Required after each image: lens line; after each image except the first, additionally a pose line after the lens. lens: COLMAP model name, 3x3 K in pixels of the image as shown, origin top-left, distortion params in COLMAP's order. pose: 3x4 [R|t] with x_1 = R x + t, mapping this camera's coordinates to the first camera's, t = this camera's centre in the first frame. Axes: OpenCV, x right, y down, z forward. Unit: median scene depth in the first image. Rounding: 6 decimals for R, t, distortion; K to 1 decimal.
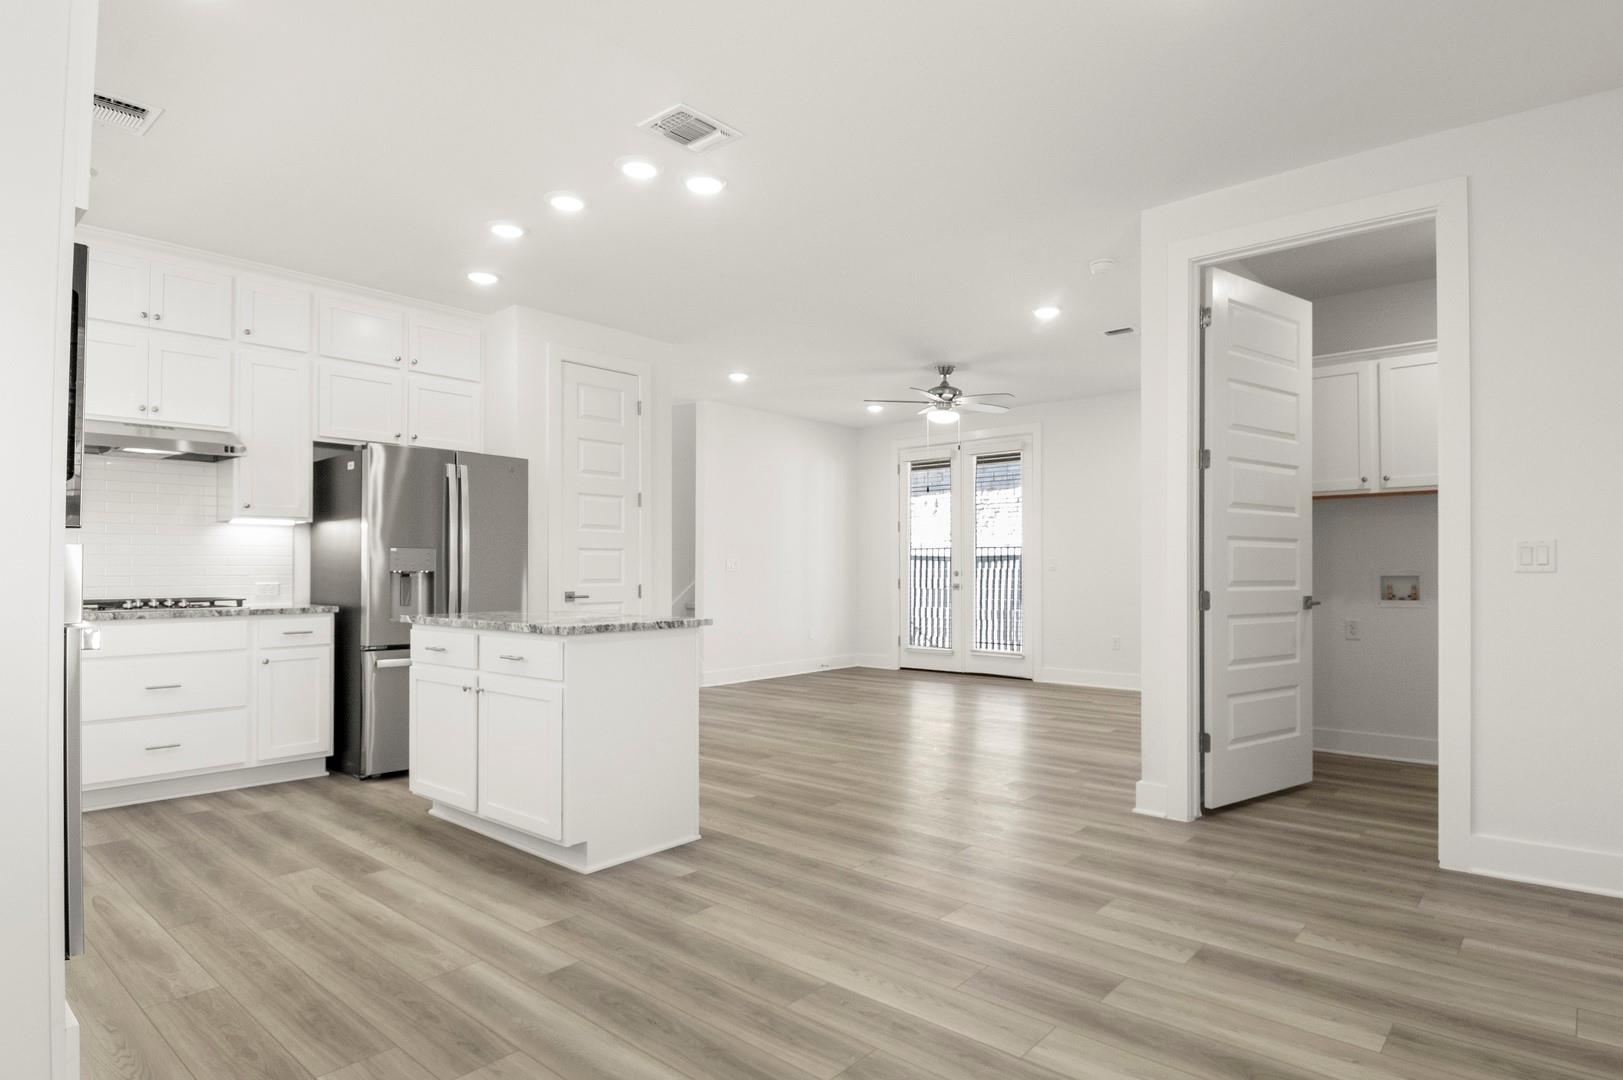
lens RADIAL K [[892.4, 0, 836.0], [0, 892.4, 558.8], [0, 0, 1]] dist [0.035858, -0.049919]
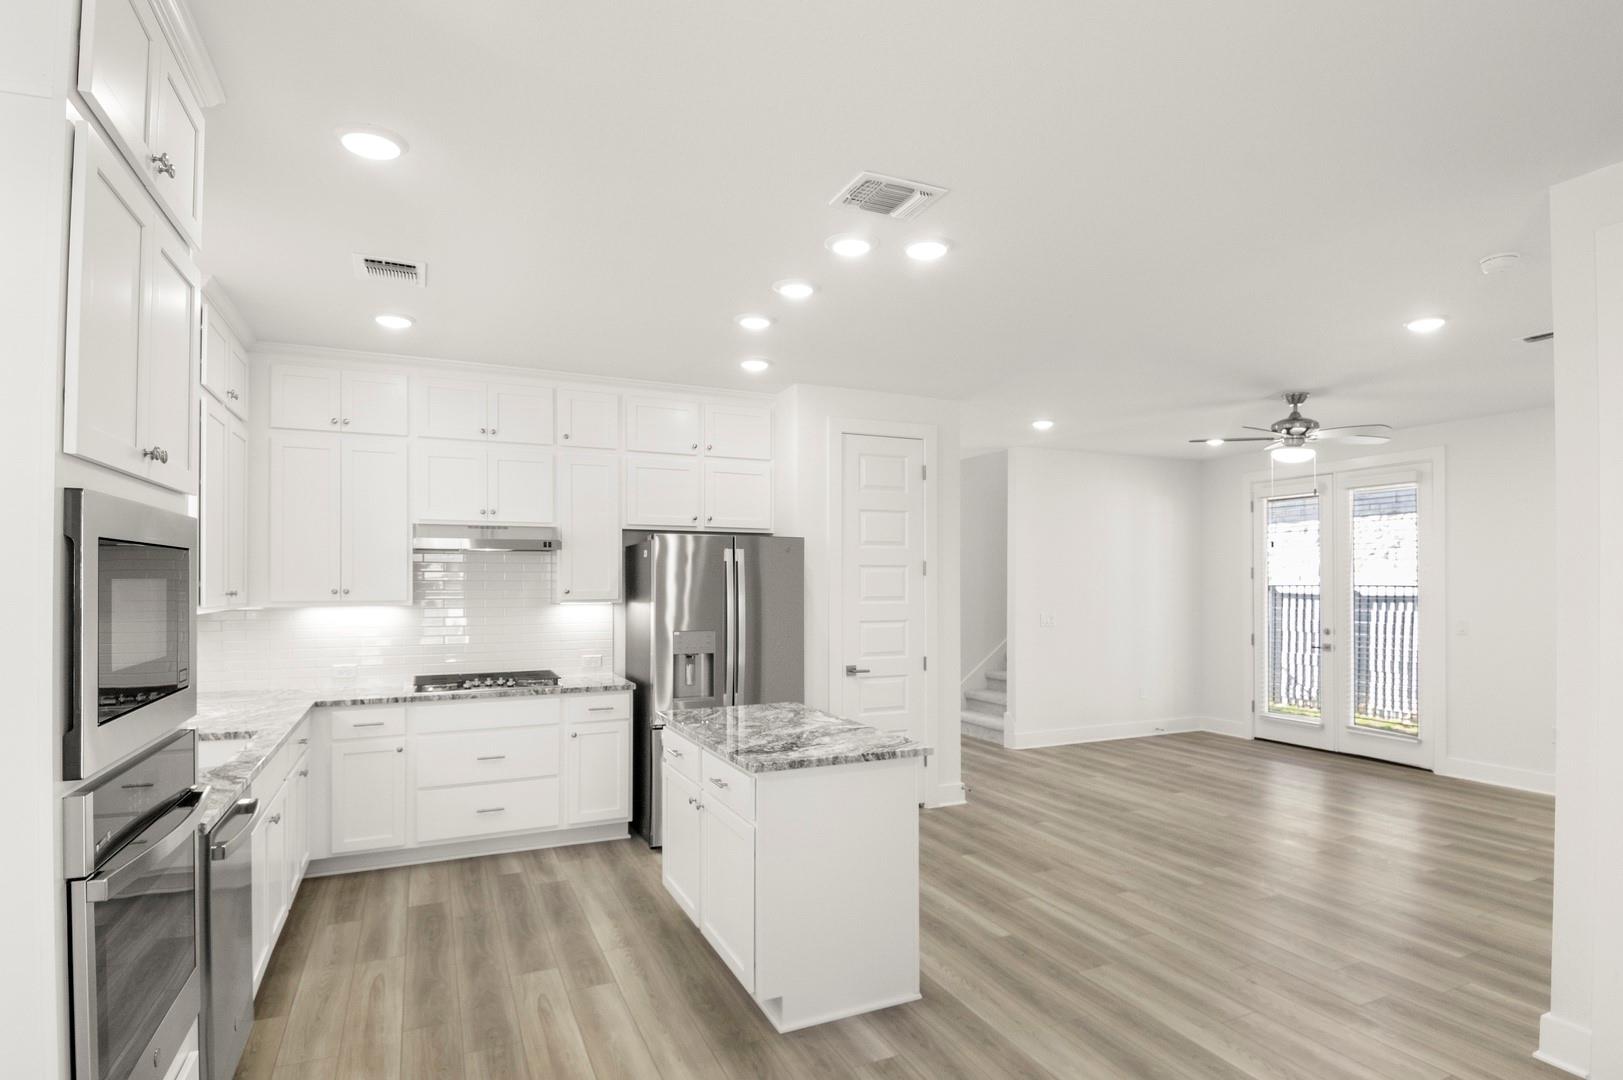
lens RADIAL K [[860.4, 0, 837.8], [0, 860.4, 575.8], [0, 0, 1]] dist [0.032946, -0.041305]
pose [[0.912921, -0.003106, -0.408124, 0.090846], [0.005616, 0.999972, 0.004951, -0.079103], [0.408097, -0.006812, 0.912913, 0.146933]]
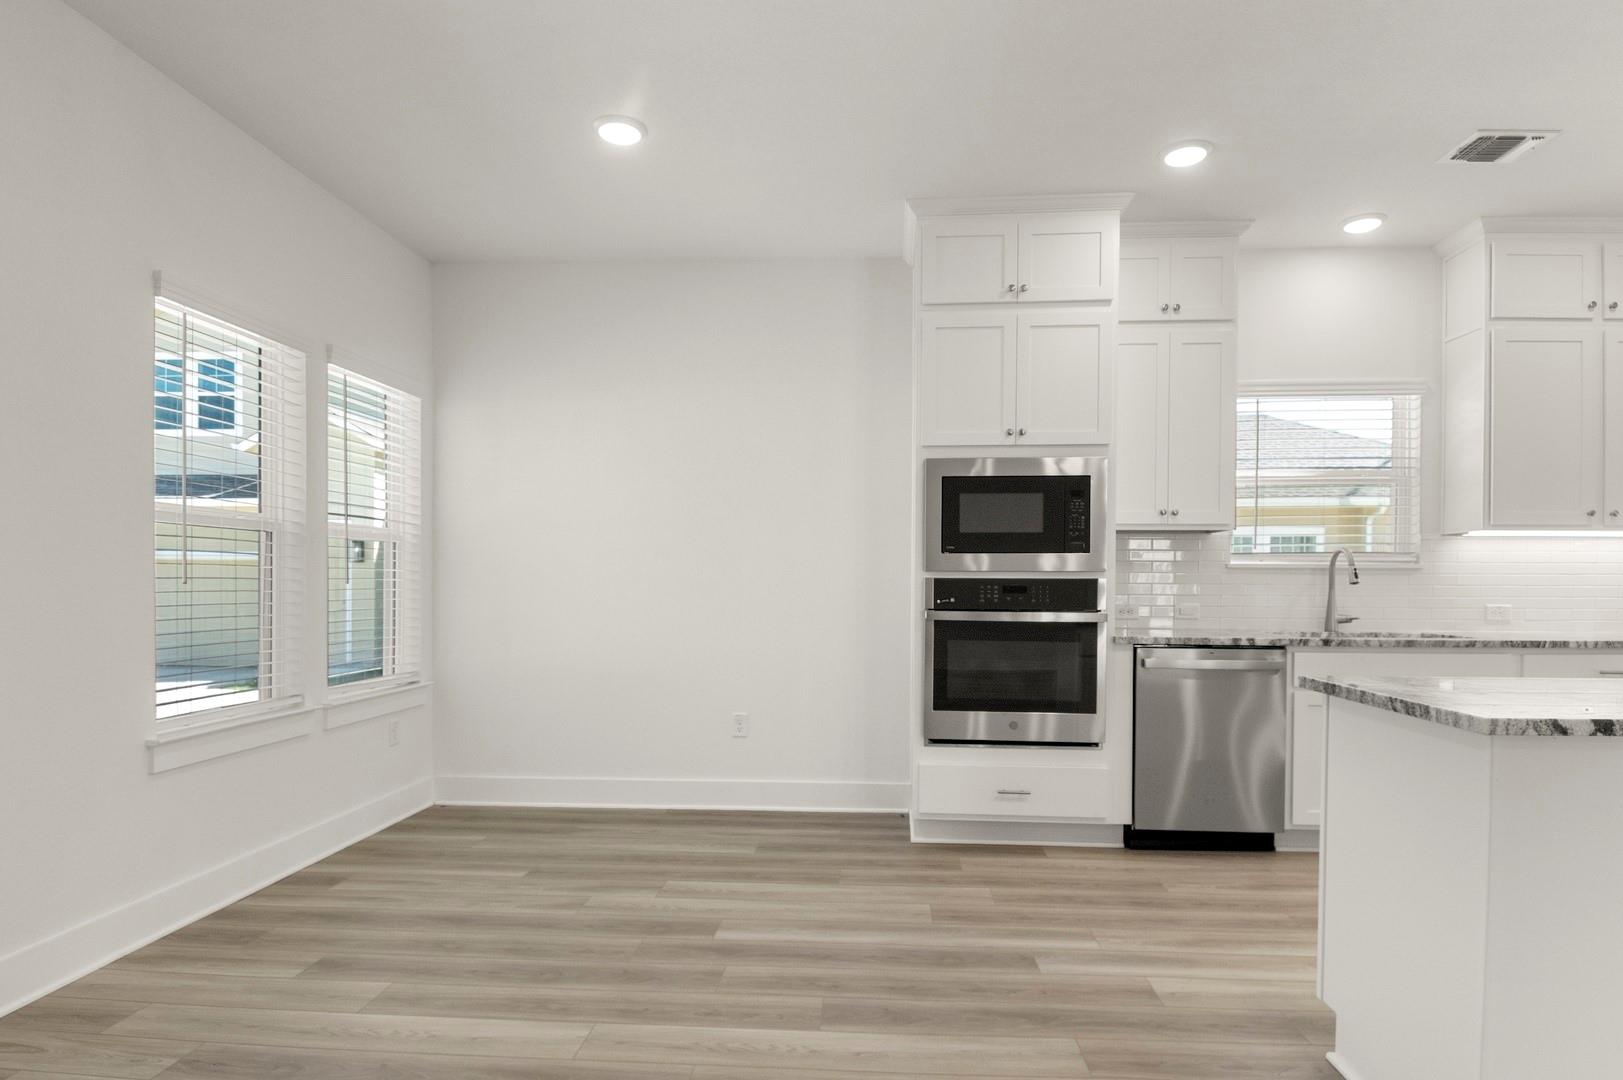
lens RADIAL K [[882.9, 0, 833.3], [0, 882.9, 591.6], [0, 0, 1]] dist [0.037402, -0.047990]
pose [[-0.797259, 0.003574, -0.603627, 0.268451], [0.002696, 0.999994, 0.002360, 0.004351], [0.603632, 0.000254, -0.797263, 0.865203]]
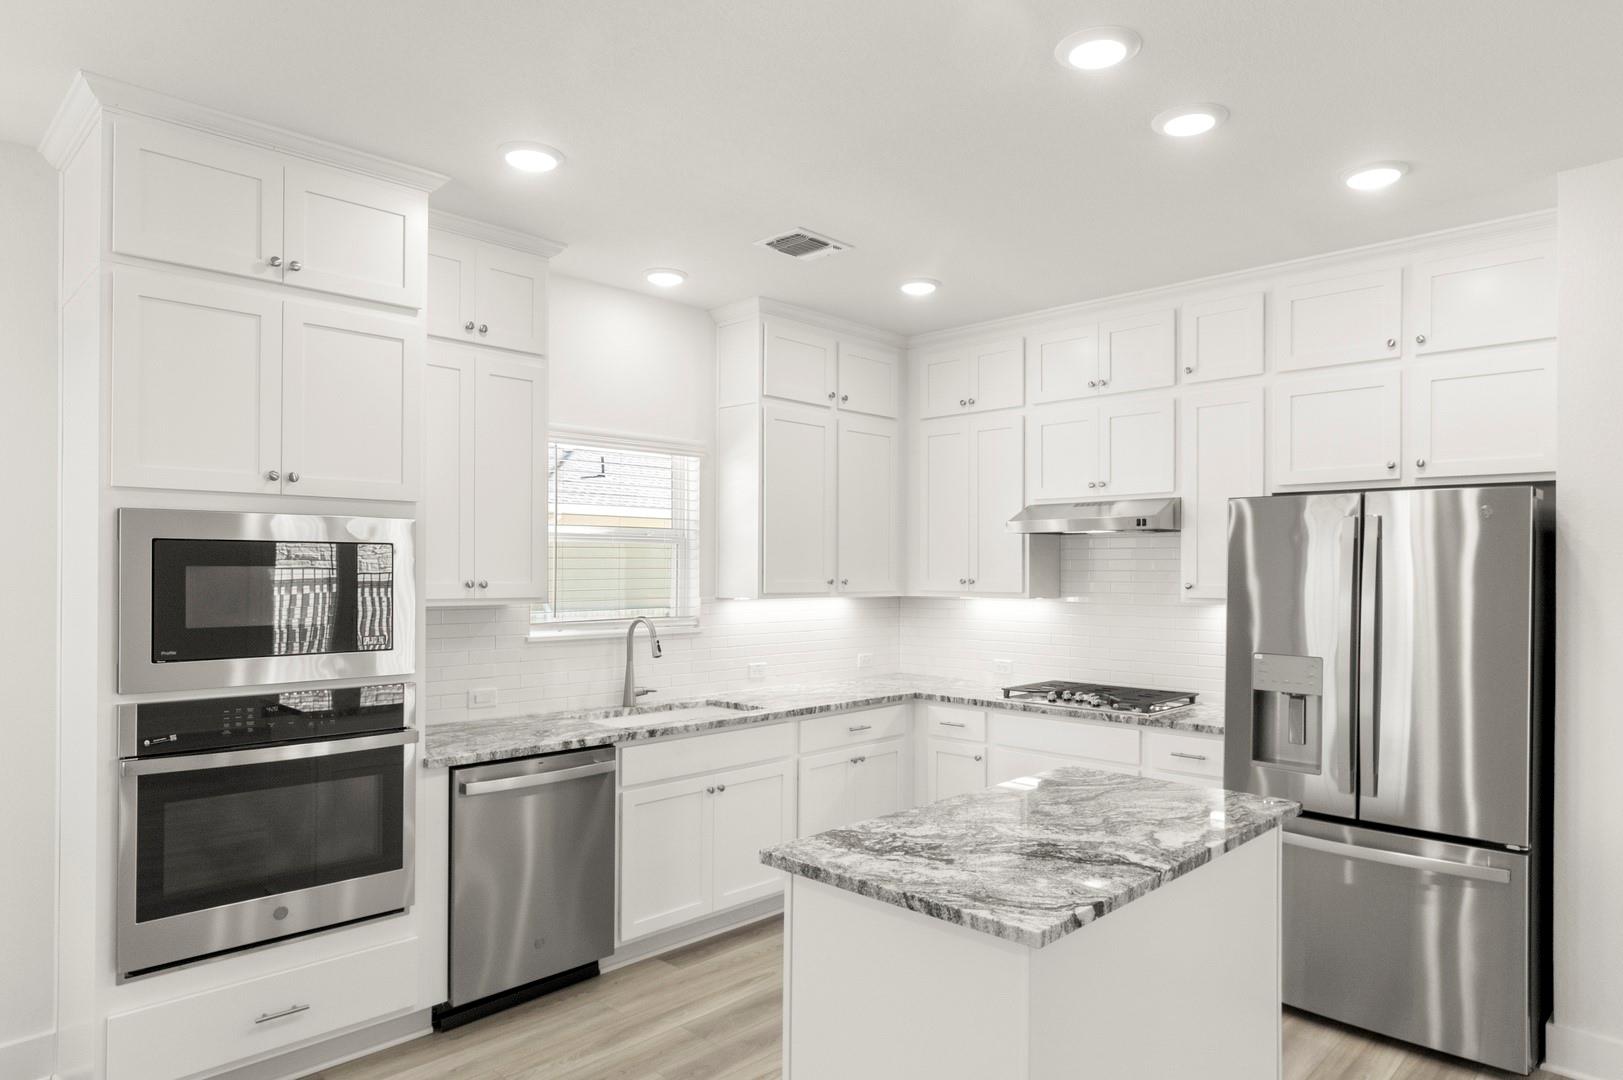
lens RADIAL K [[984.4, 0, 840.1], [0, 984.4, 568.6], [0, 0, 1]] dist [-0.005418, -0.000233]
pose [[-0.050920, -0.000813, -0.998702, 0.233637], [0.007606, 0.999970, -0.001202, -0.073307], [0.998674, -0.007657, -0.050912, 0.704728]]
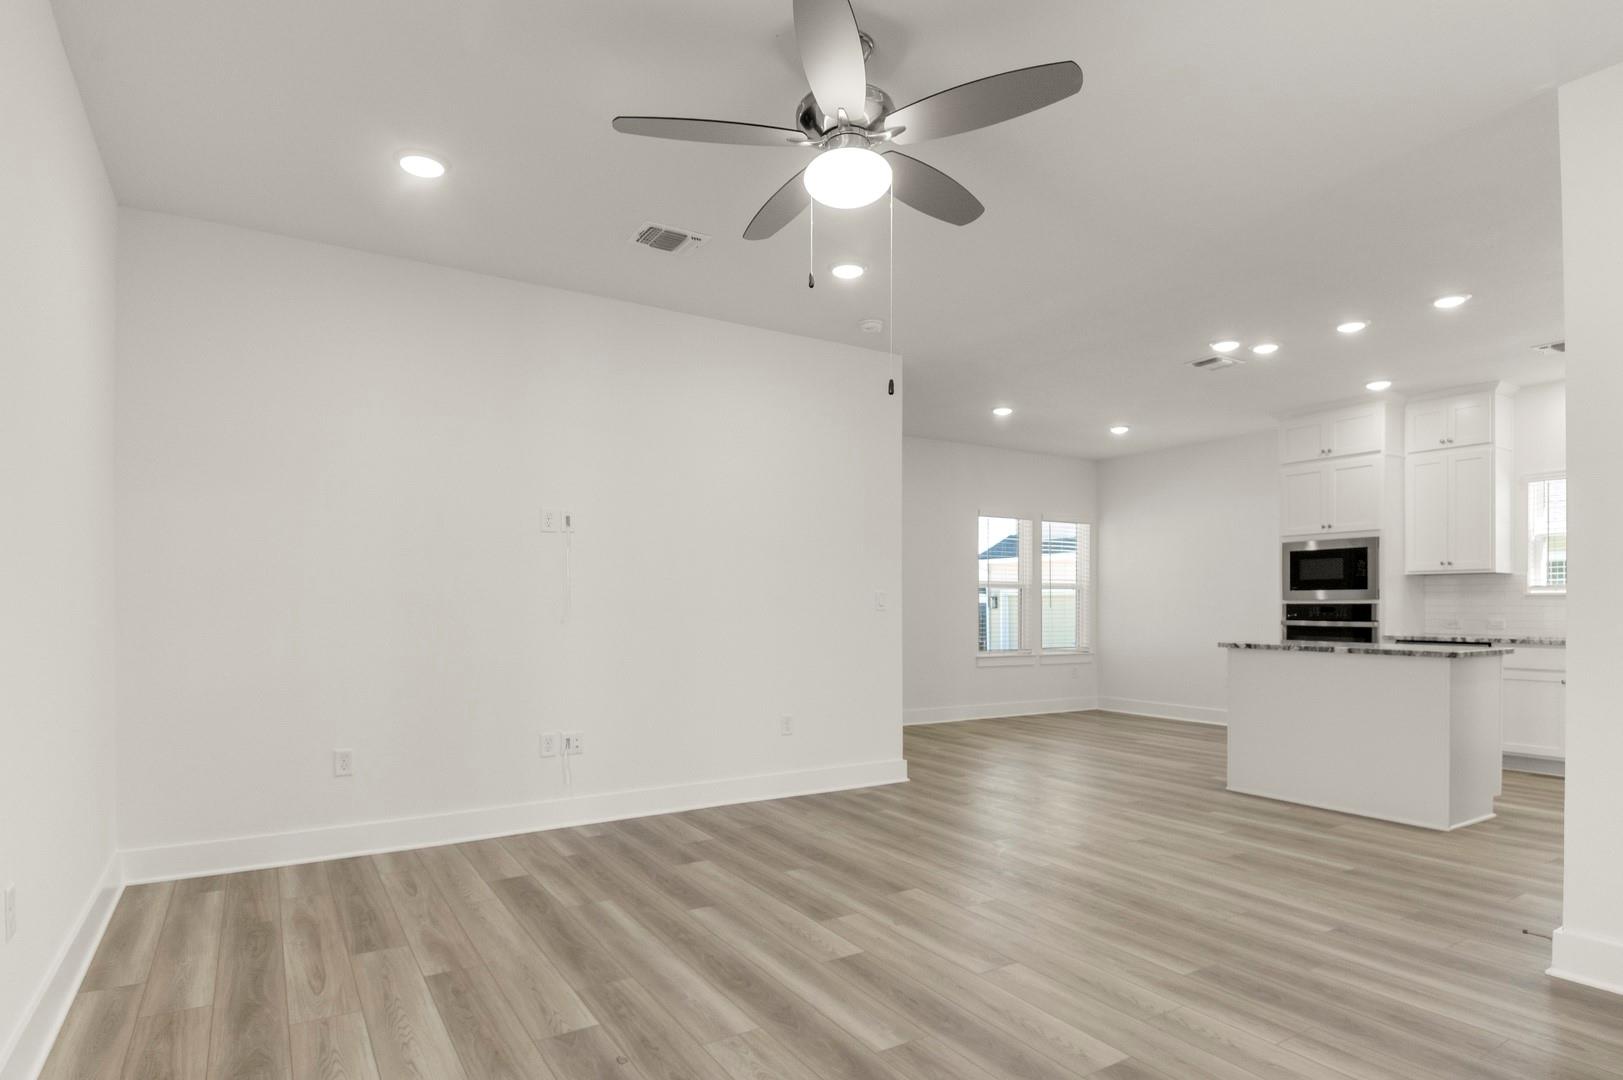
lens RADIAL K [[885.0, 0, 818.3], [0, 885.0, 607.5], [0, 0, 1]] dist [0.028952, -0.043983]
pose [[-0.952584, -0.001063, 0.304273, 0.035259], [-0.004503, 0.999934, -0.010604, 0.020883], [-0.304242, -0.011471, -0.952526, 1.973984]]
